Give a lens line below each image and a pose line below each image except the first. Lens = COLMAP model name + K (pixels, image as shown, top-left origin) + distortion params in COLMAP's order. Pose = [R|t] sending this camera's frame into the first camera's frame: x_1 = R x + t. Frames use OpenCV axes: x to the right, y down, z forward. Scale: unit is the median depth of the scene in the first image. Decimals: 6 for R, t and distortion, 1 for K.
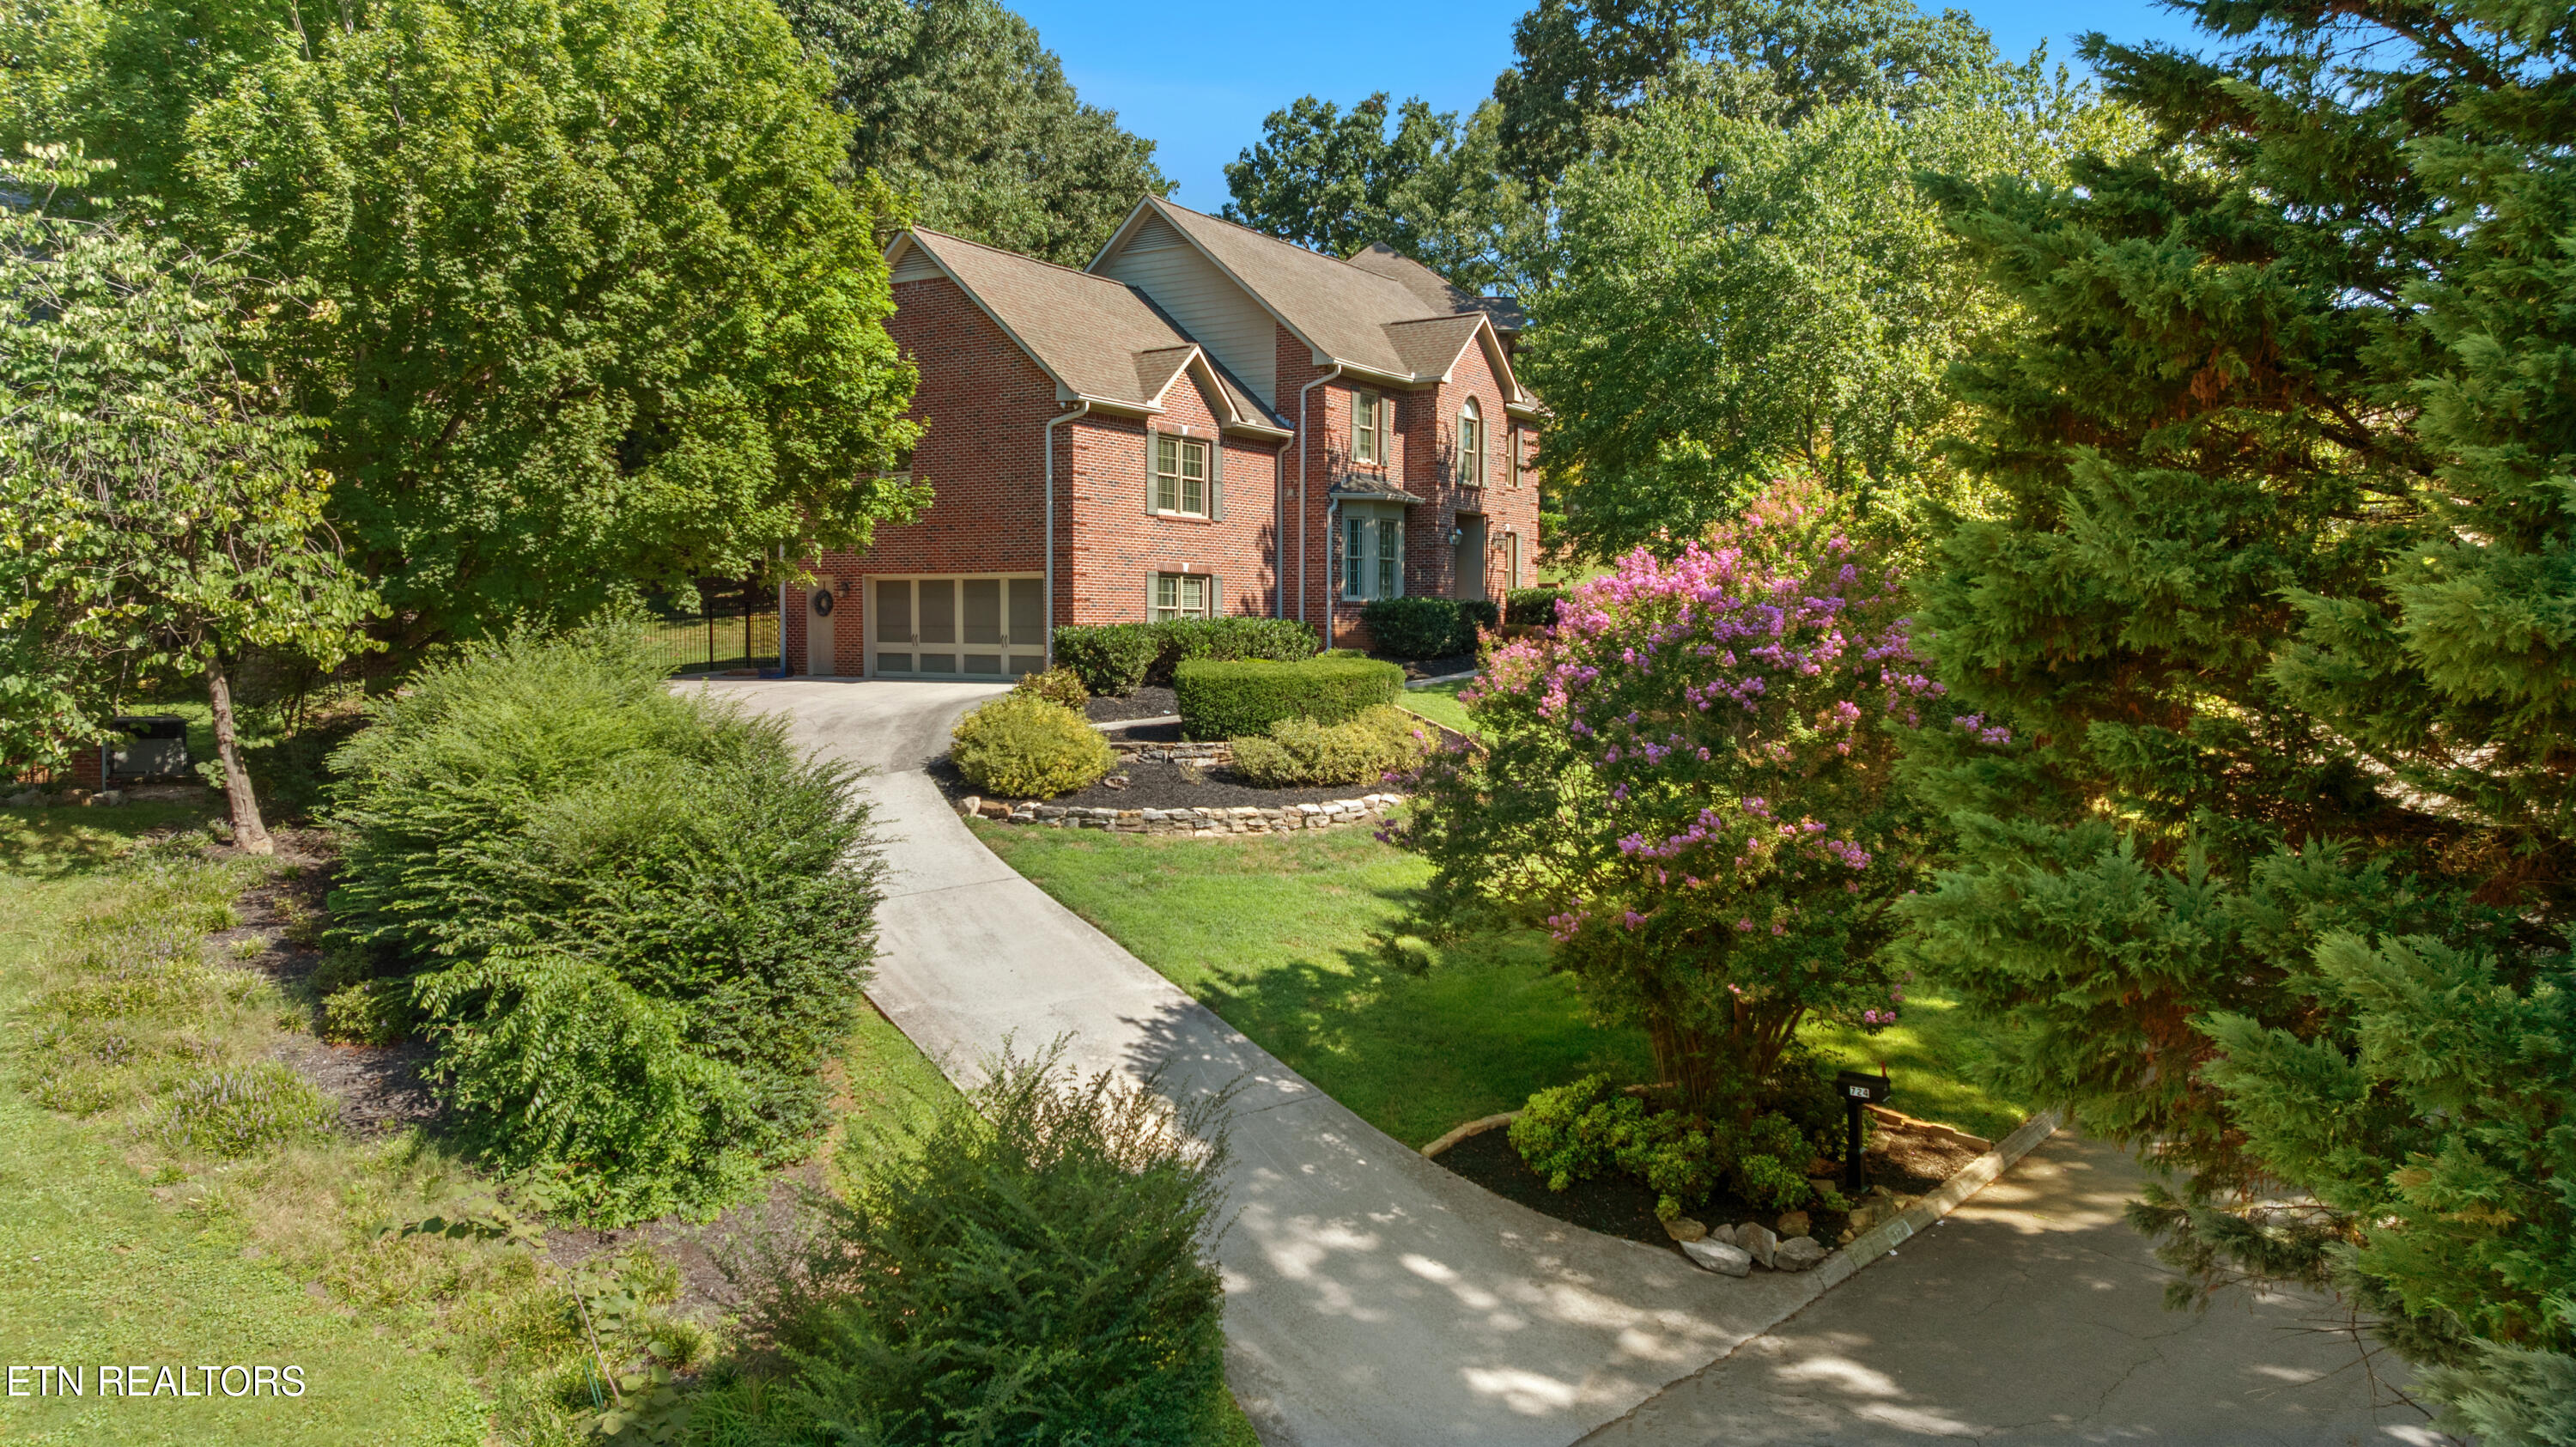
lens RADIAL K [[1754.4, 0, 1280.2], [0, 1754.4, 722.4], [0, 0, 1]] dist [-0.032934, -0.001953]
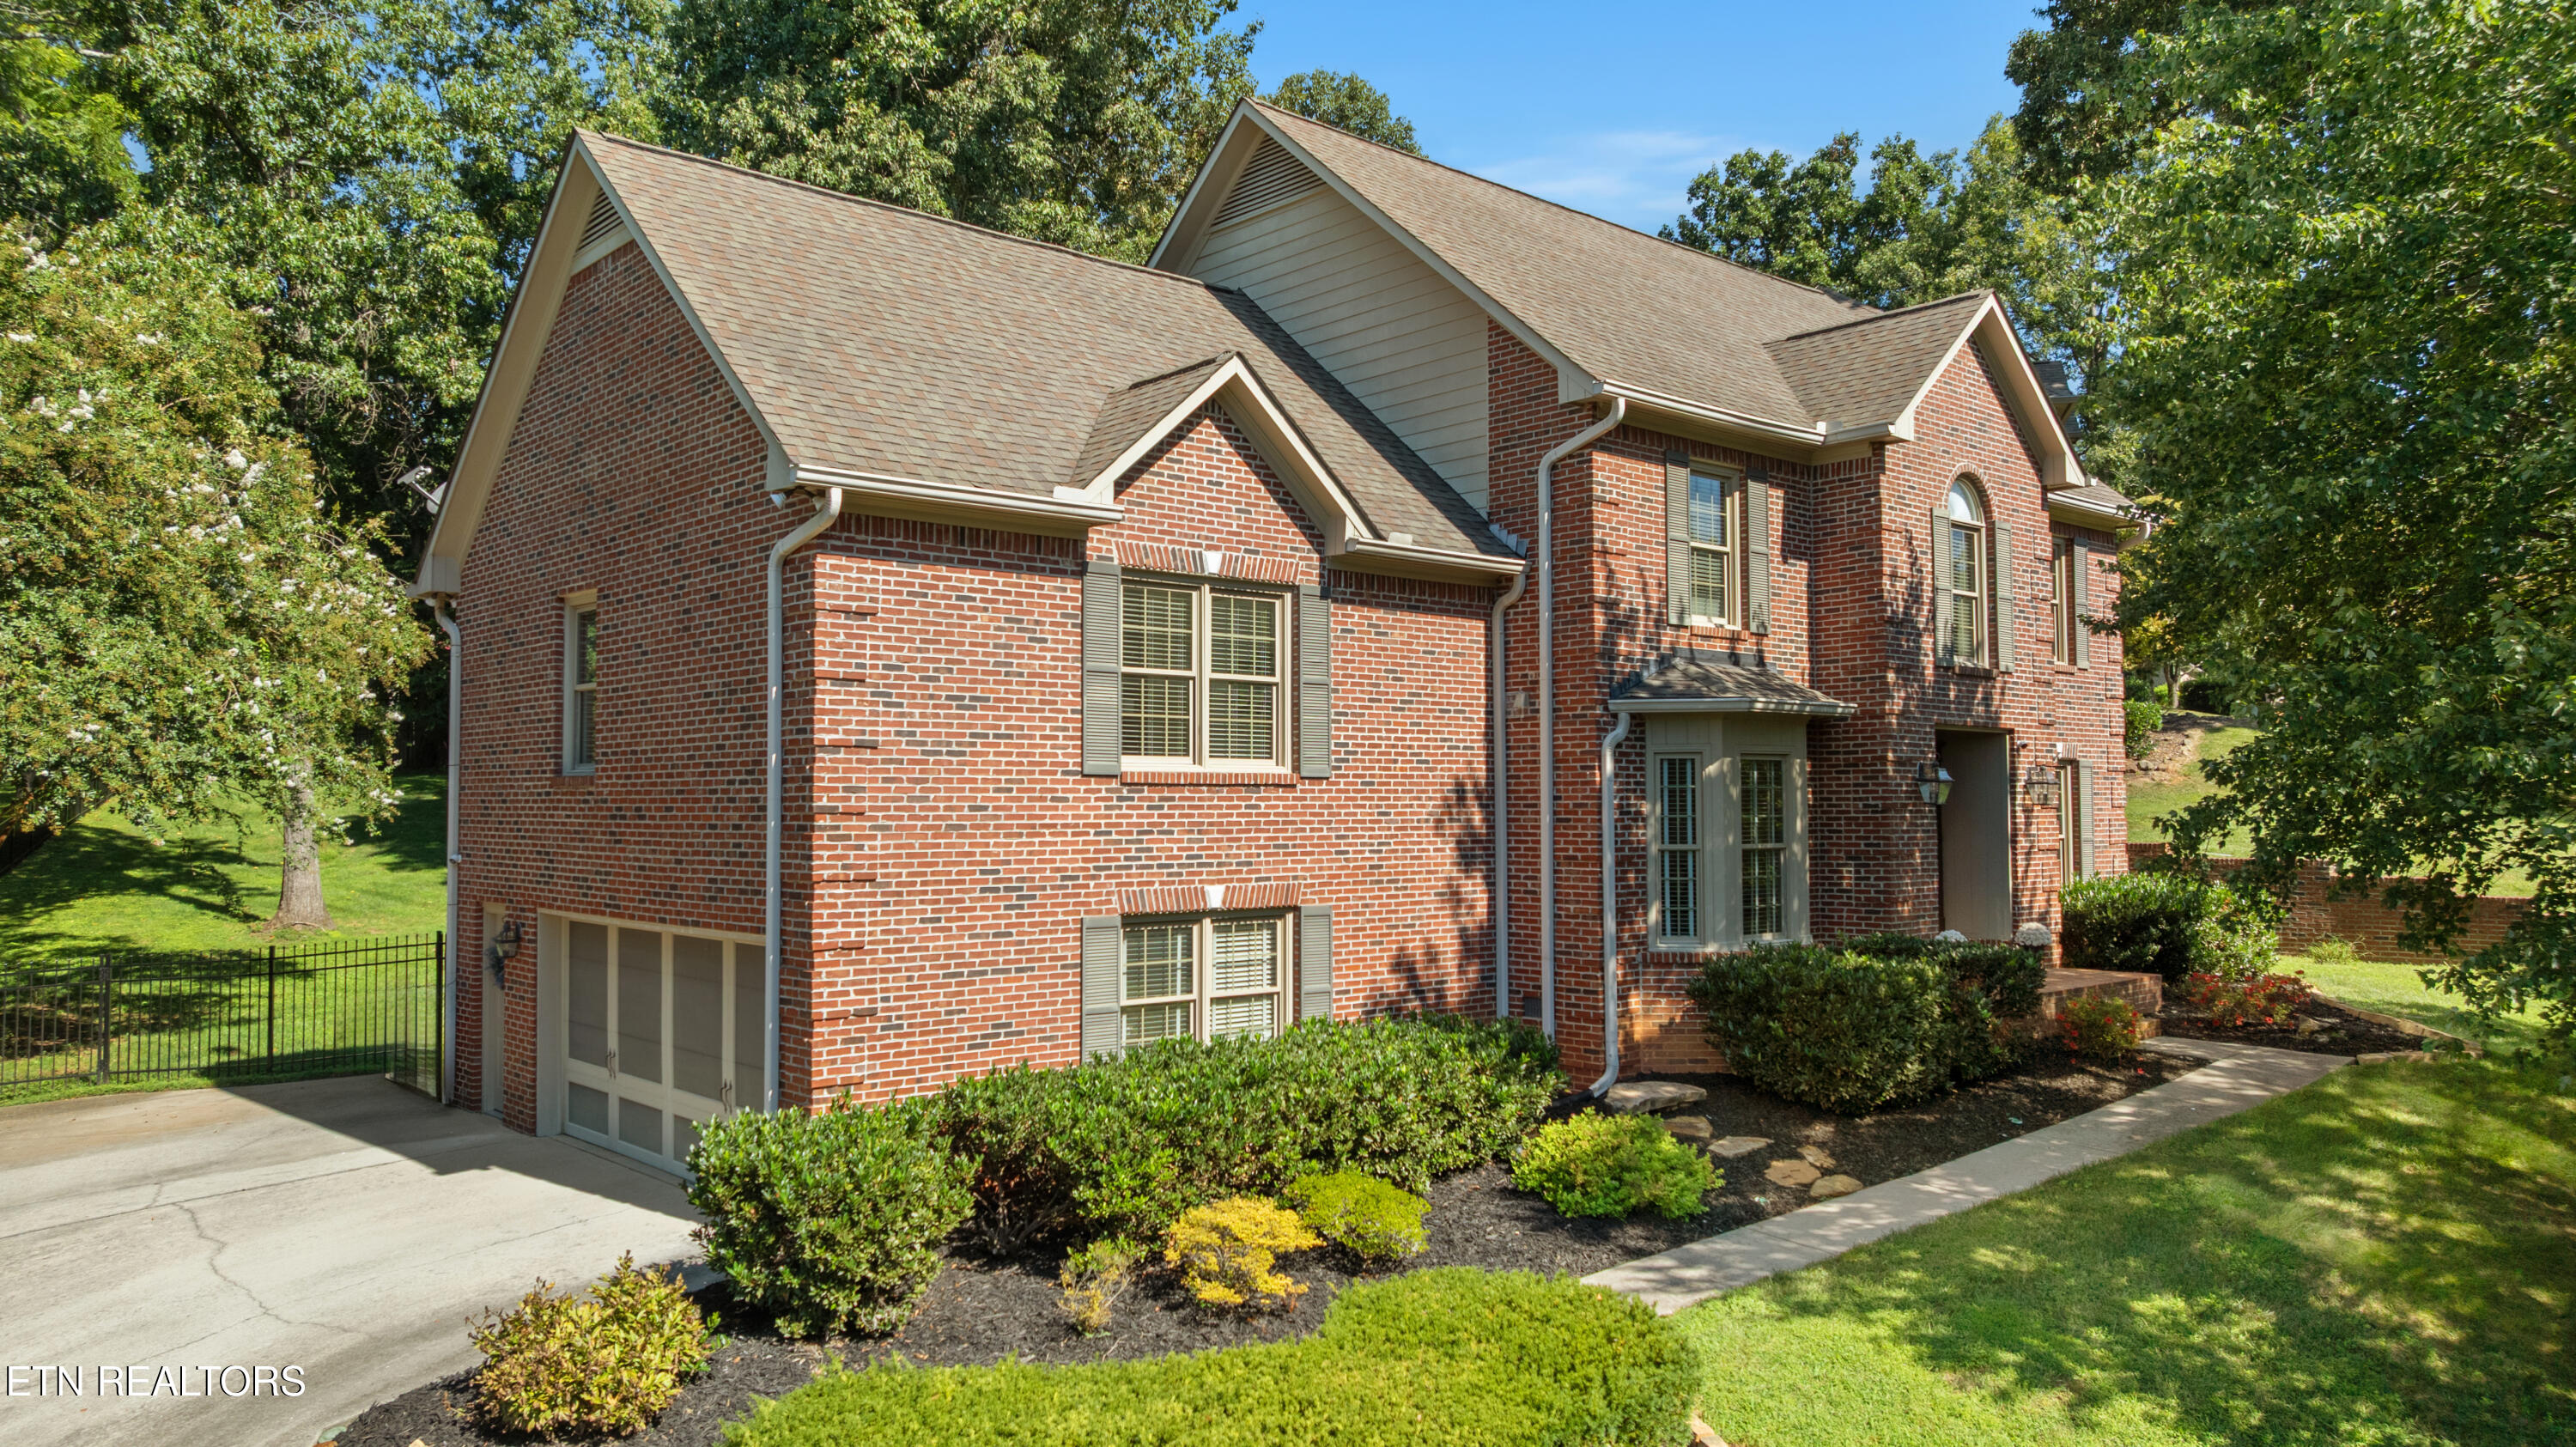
lens RADIAL K [[1754.4, 0, 1301.3], [0, 1754.4, 713.4], [0, 0, 1]] dist [-0.032934, -0.001953]
pose [[0.961668, -0.020964, -0.273414, 0.070855], [-0.008002, 0.994503, -0.104398, -0.081717], [0.274100, 0.102584, 0.956214, 0.567060]]
